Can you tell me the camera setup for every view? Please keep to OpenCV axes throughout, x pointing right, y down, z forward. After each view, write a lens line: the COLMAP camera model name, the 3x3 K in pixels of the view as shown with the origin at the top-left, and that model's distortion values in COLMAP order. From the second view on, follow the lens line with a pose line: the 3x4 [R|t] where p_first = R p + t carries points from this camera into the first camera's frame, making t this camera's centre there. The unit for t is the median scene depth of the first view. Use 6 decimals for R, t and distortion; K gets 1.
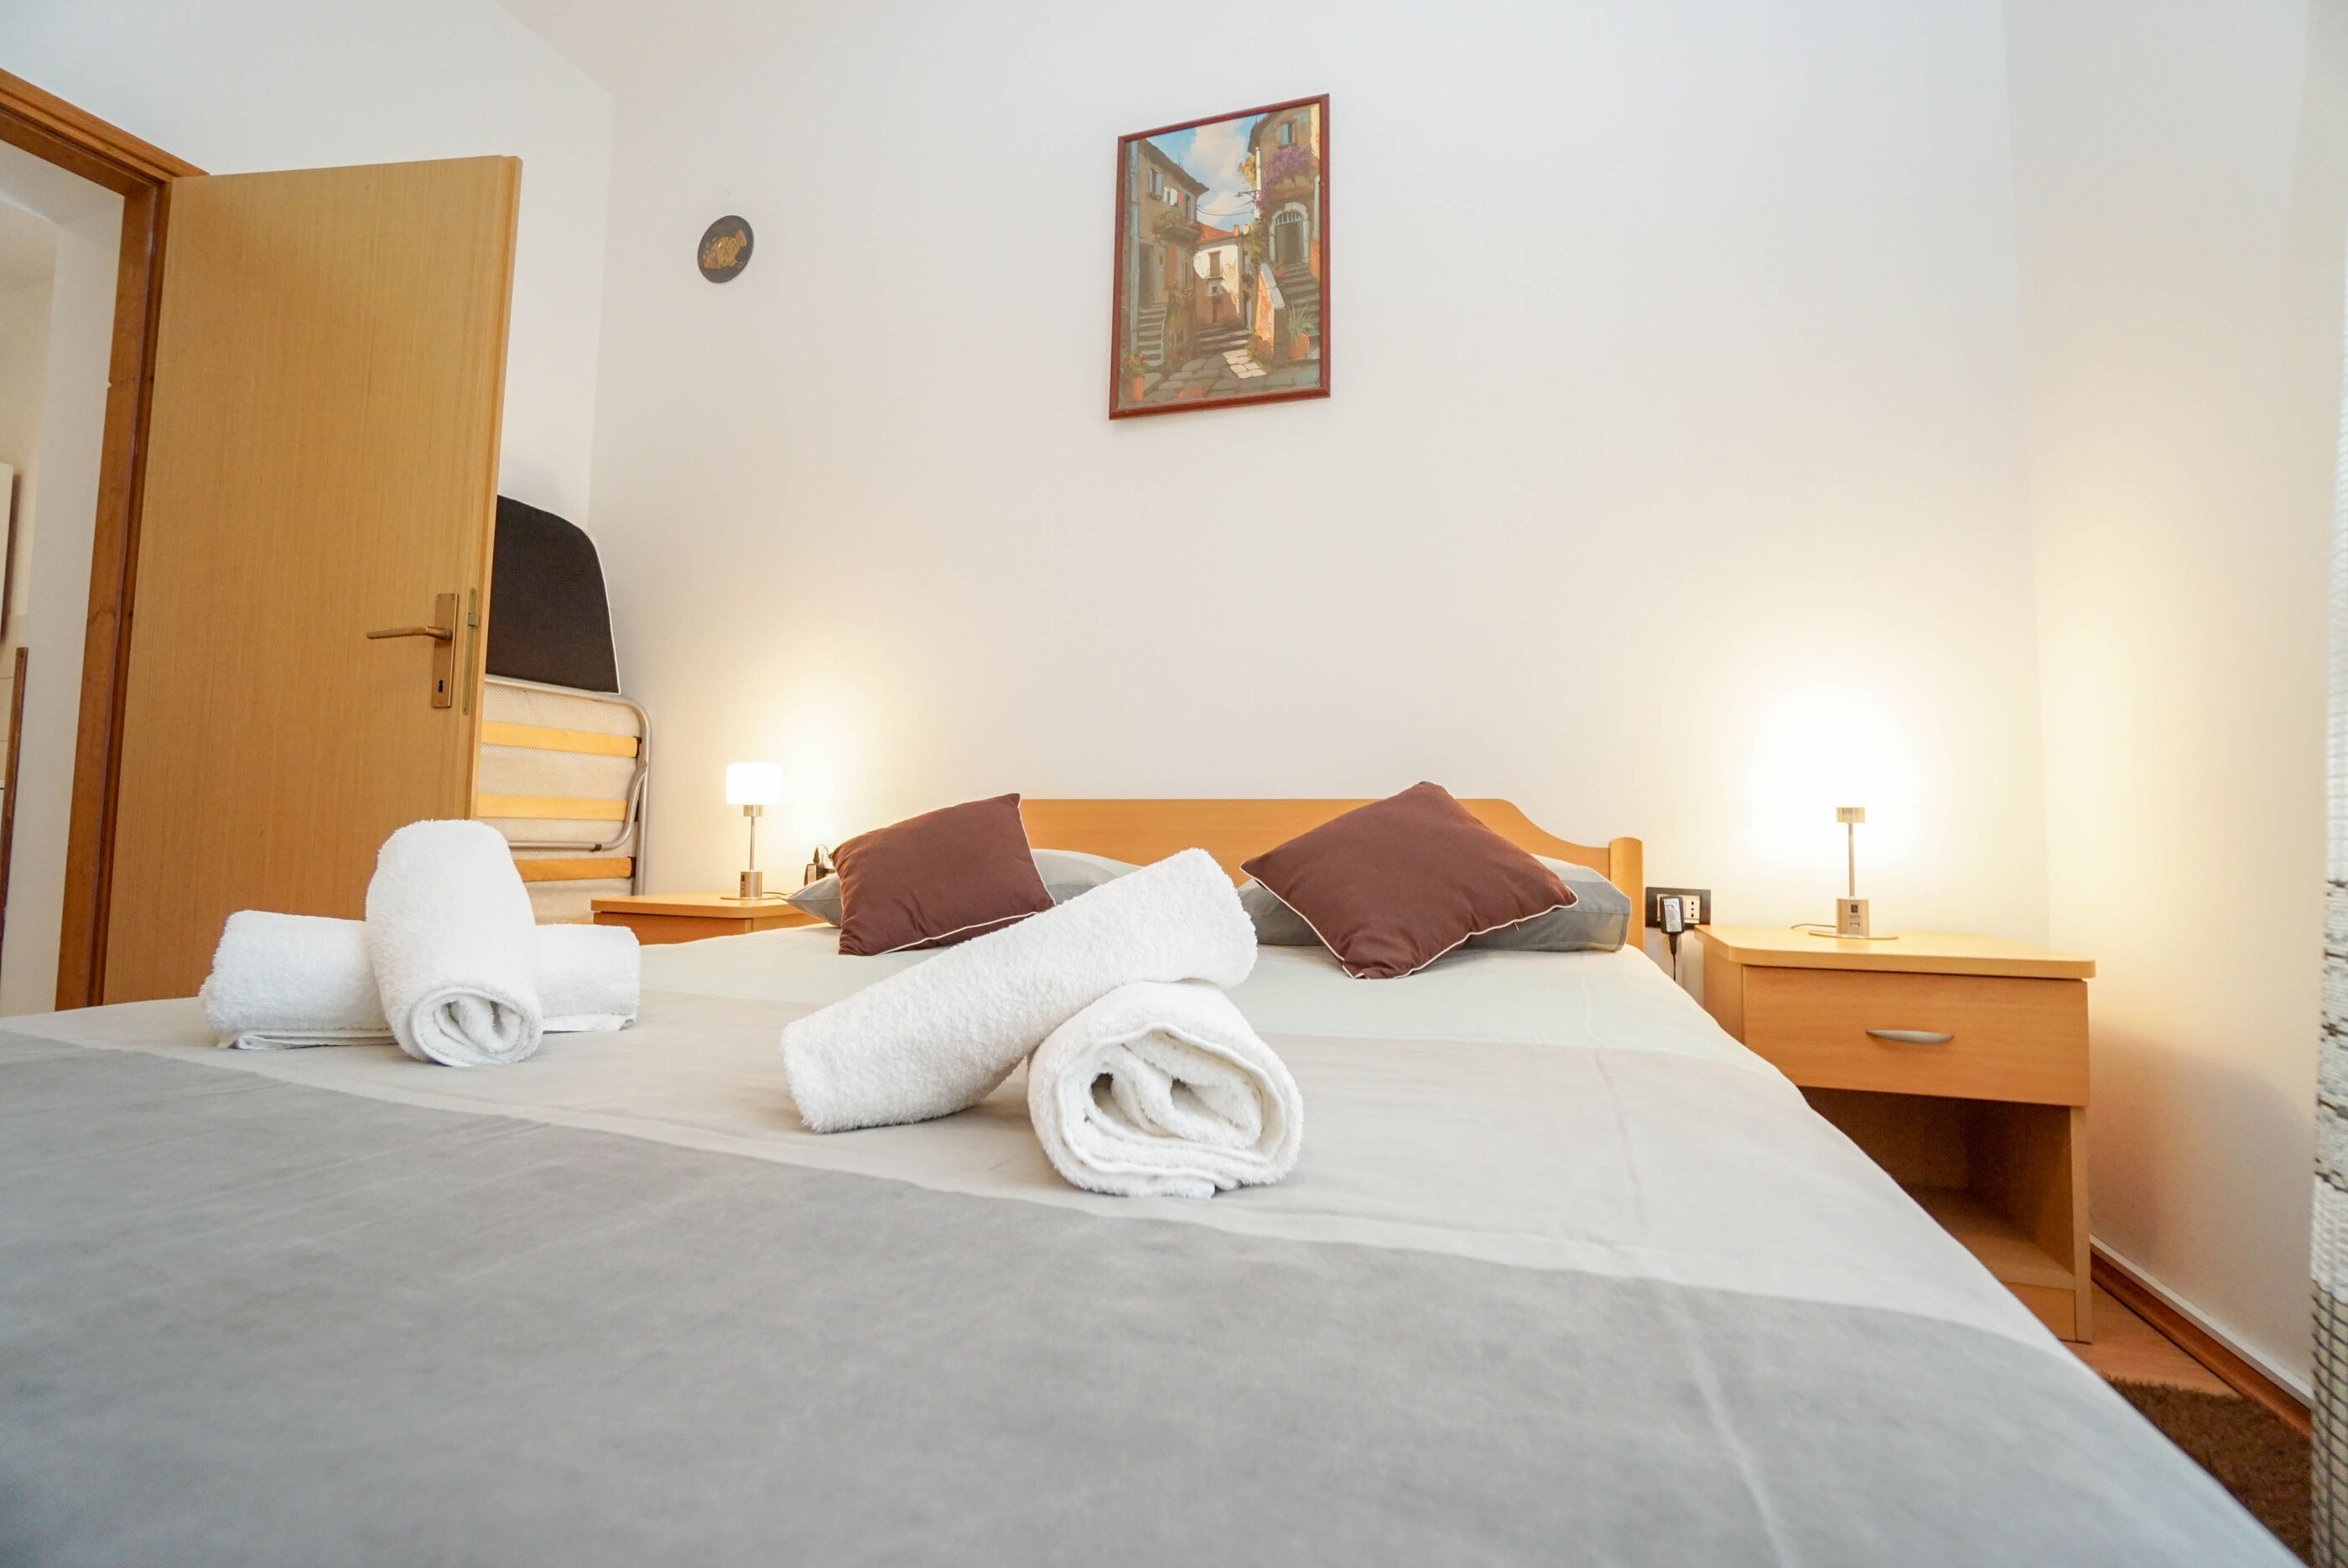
lens RADIAL K [[1031.4, 0, 1185.4], [0, 1031.4, 772.6], [0, 0, 1]] dist [-0.057605, 0.018764]
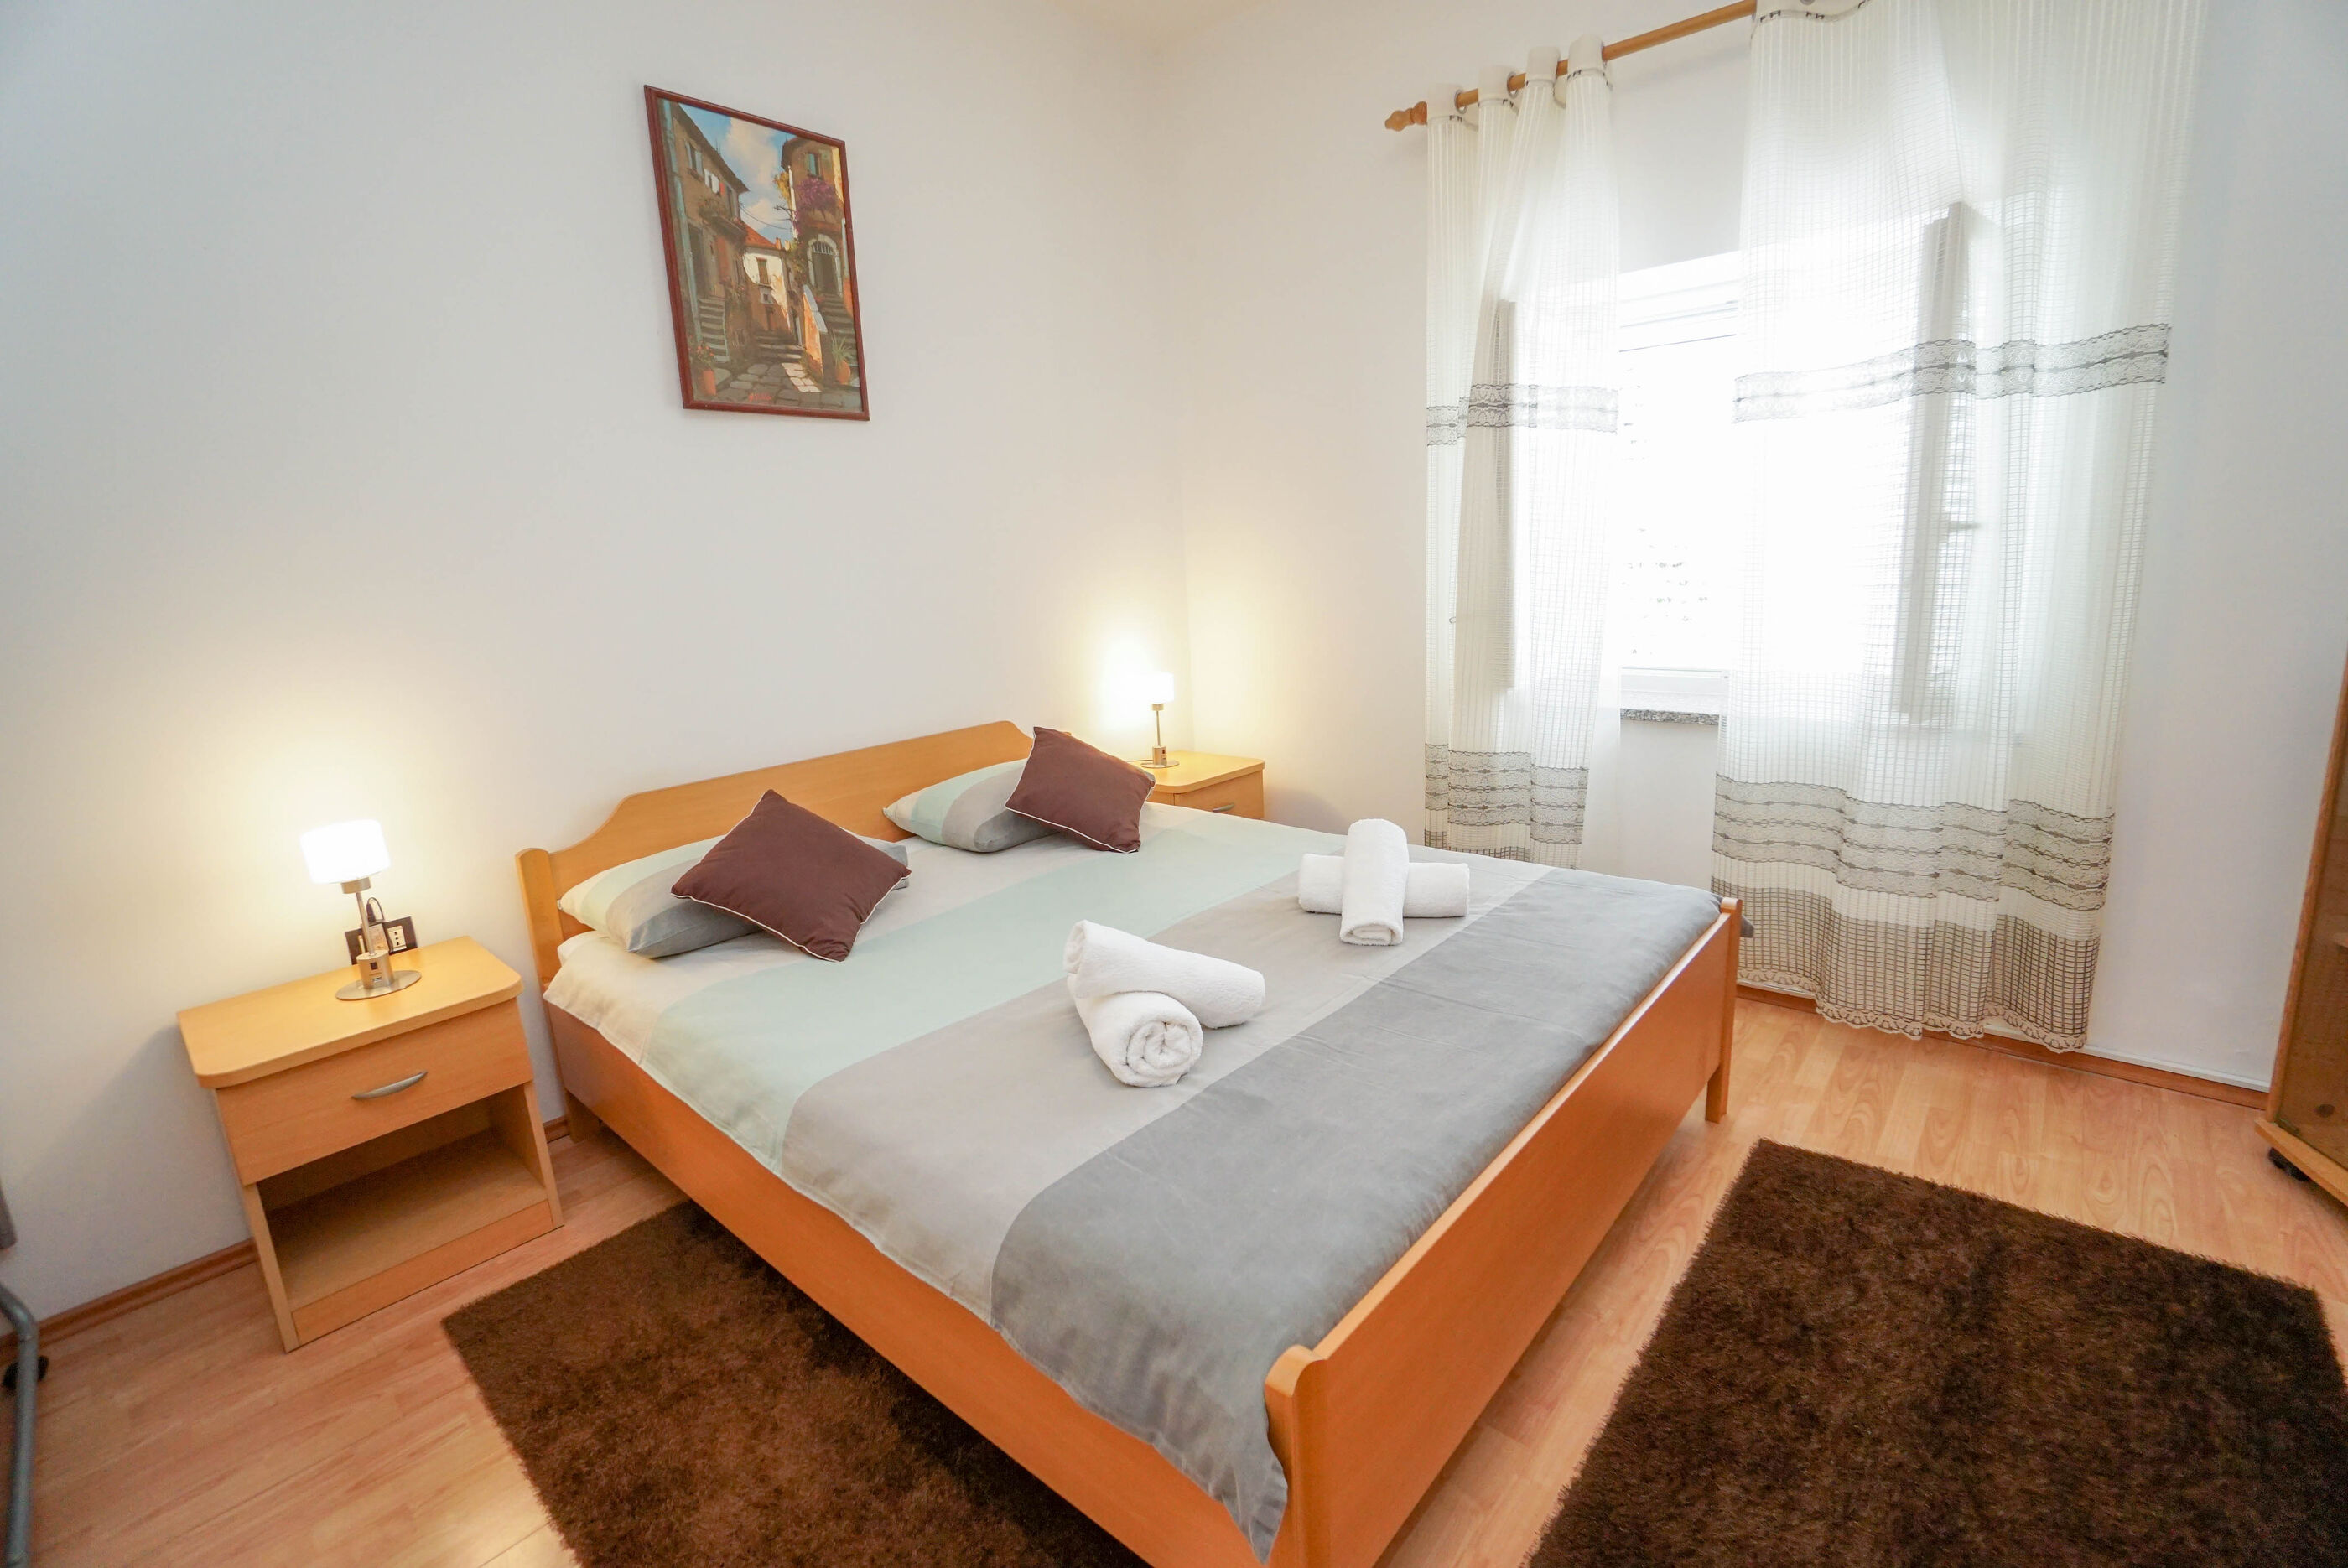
lens RADIAL K [[1031.4, 0, 1180.6], [0, 1031.4, 770.0], [0, 0, 1]] dist [-0.057605, 0.018764]
pose [[0.381453, -0.222489, 0.897214, -0.895346], [-0.003395, 0.970259, 0.242046, -0.248774], [-0.924382, -0.095376, 0.369353, 0.141715]]
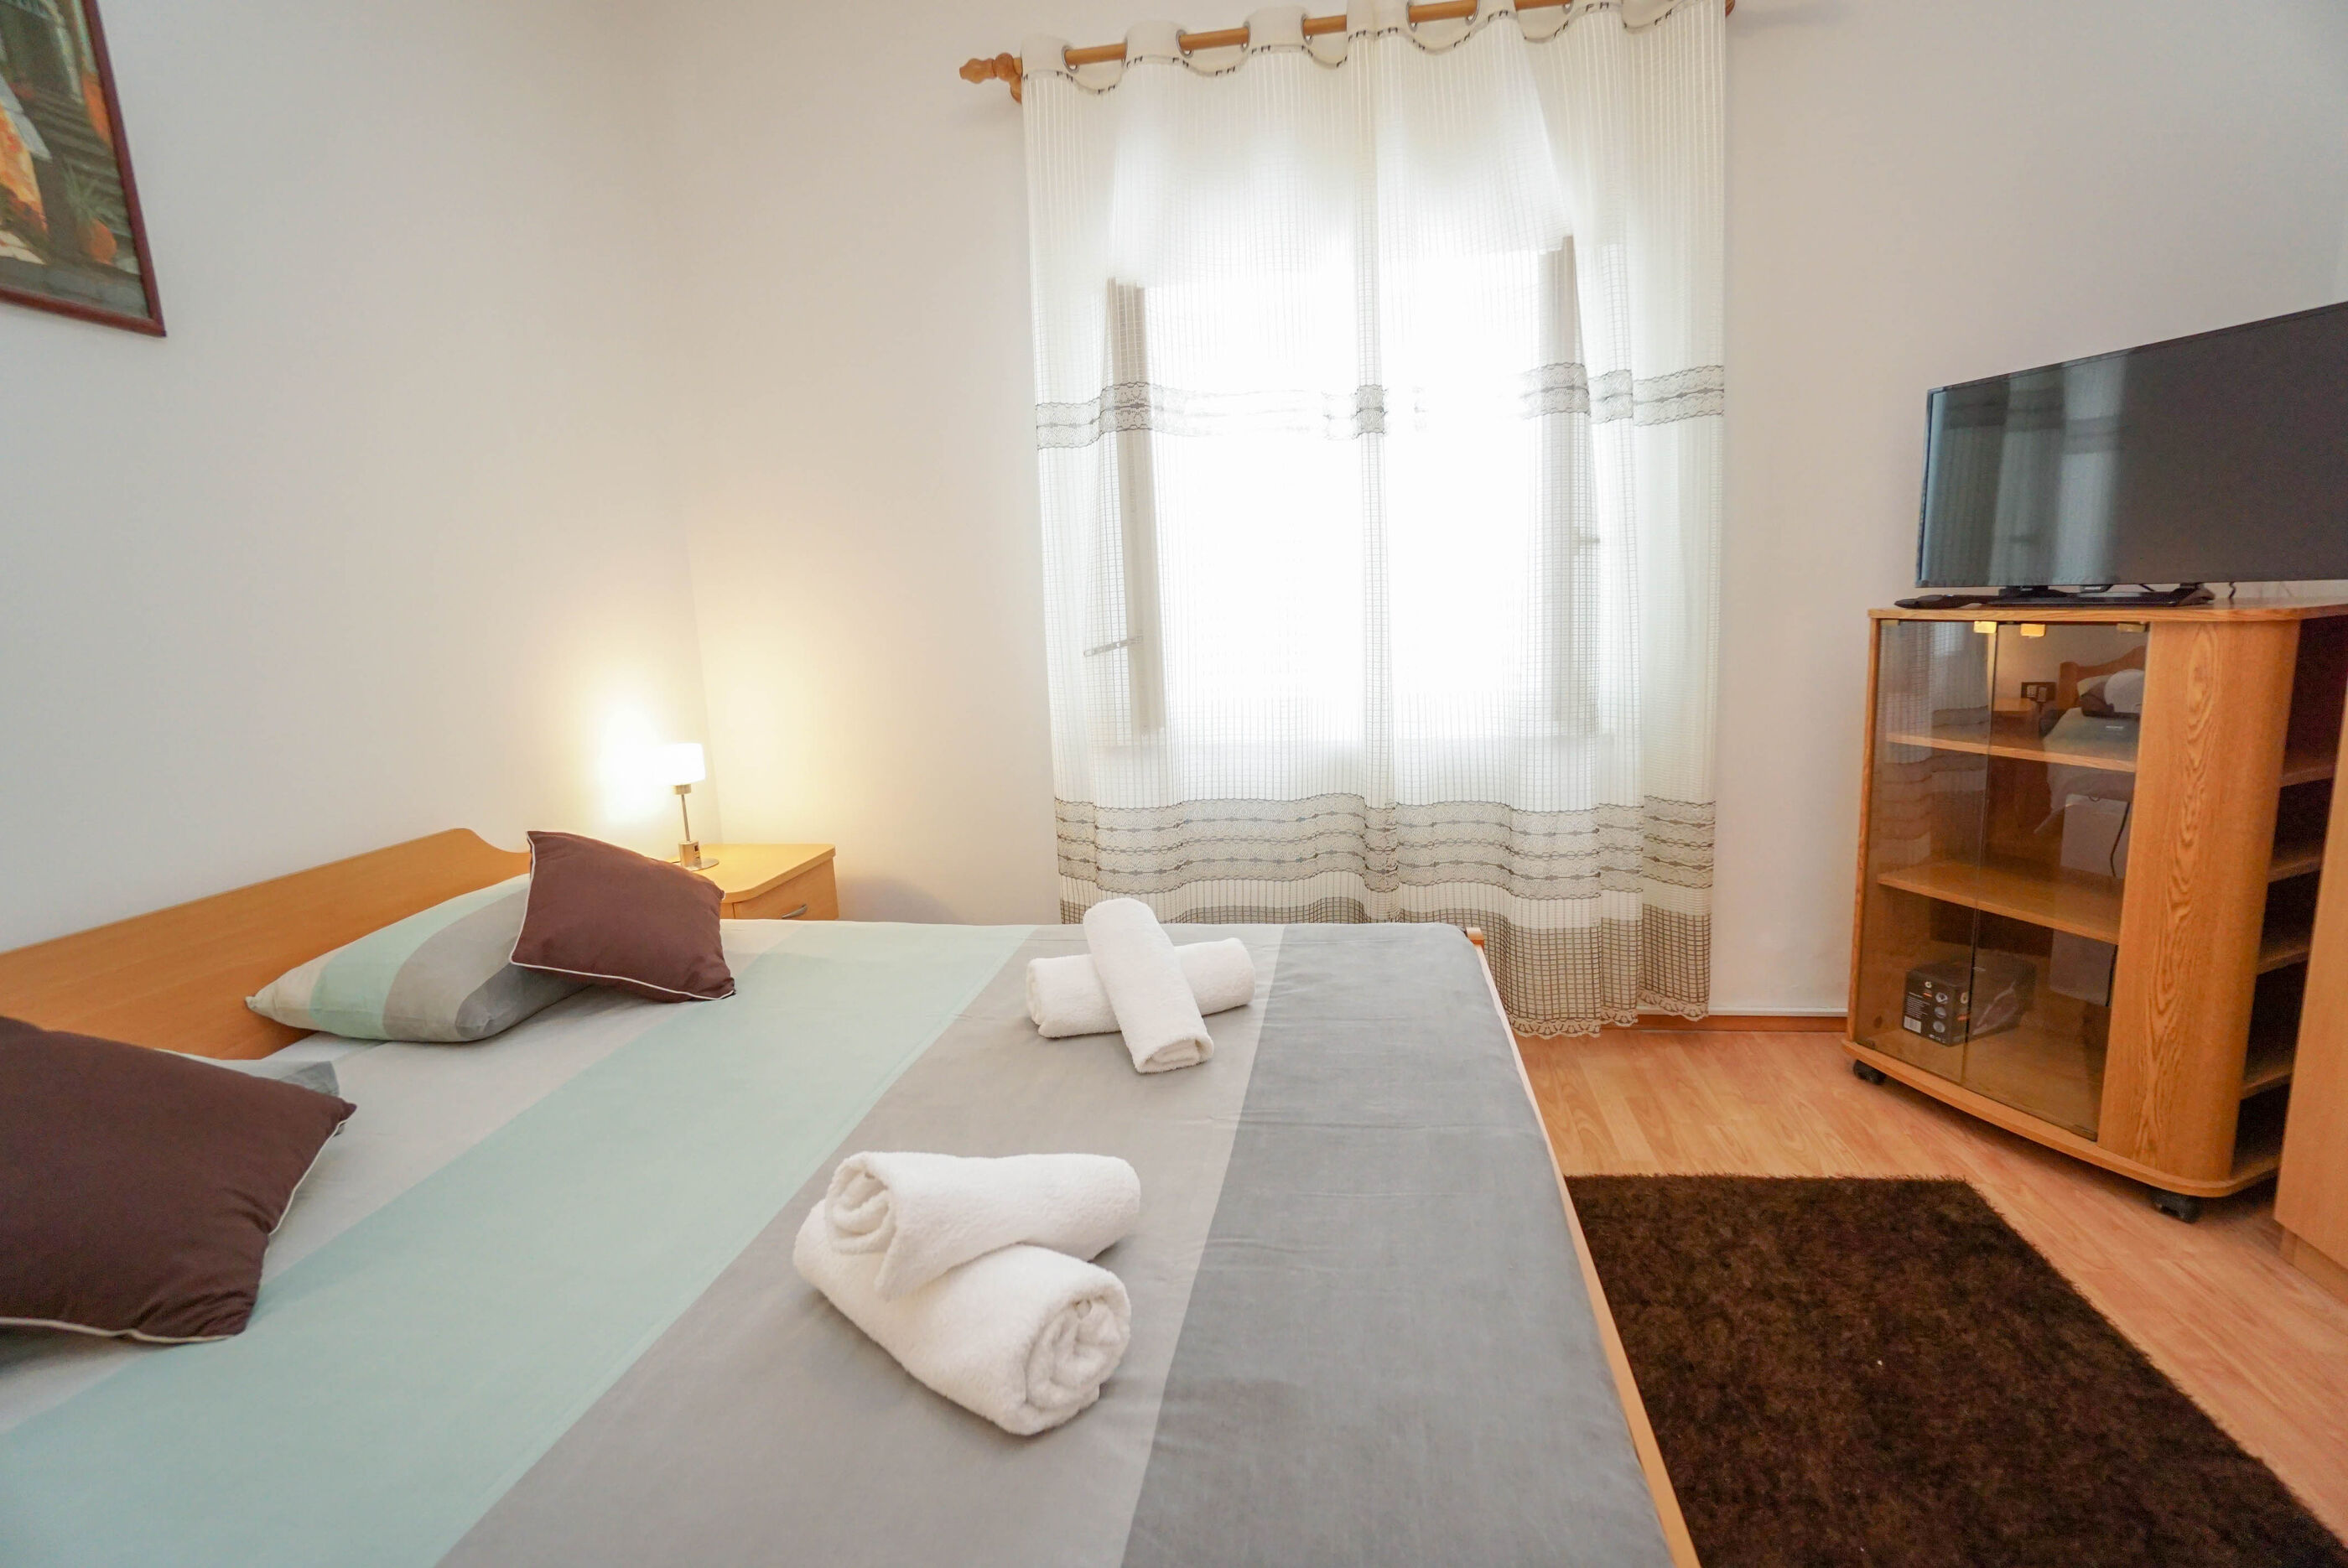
lens RADIAL K [[1031.4, 0, 1177.9], [0, 1031.4, 769.8], [0, 0, 1]] dist [-0.057605, 0.018764]
pose [[-0.160622, -0.170942, 0.972101, -0.684850], [-0.016350, 0.985214, 0.170546, -0.190277], [-0.986881, 0.011500, -0.161042, 0.391975]]
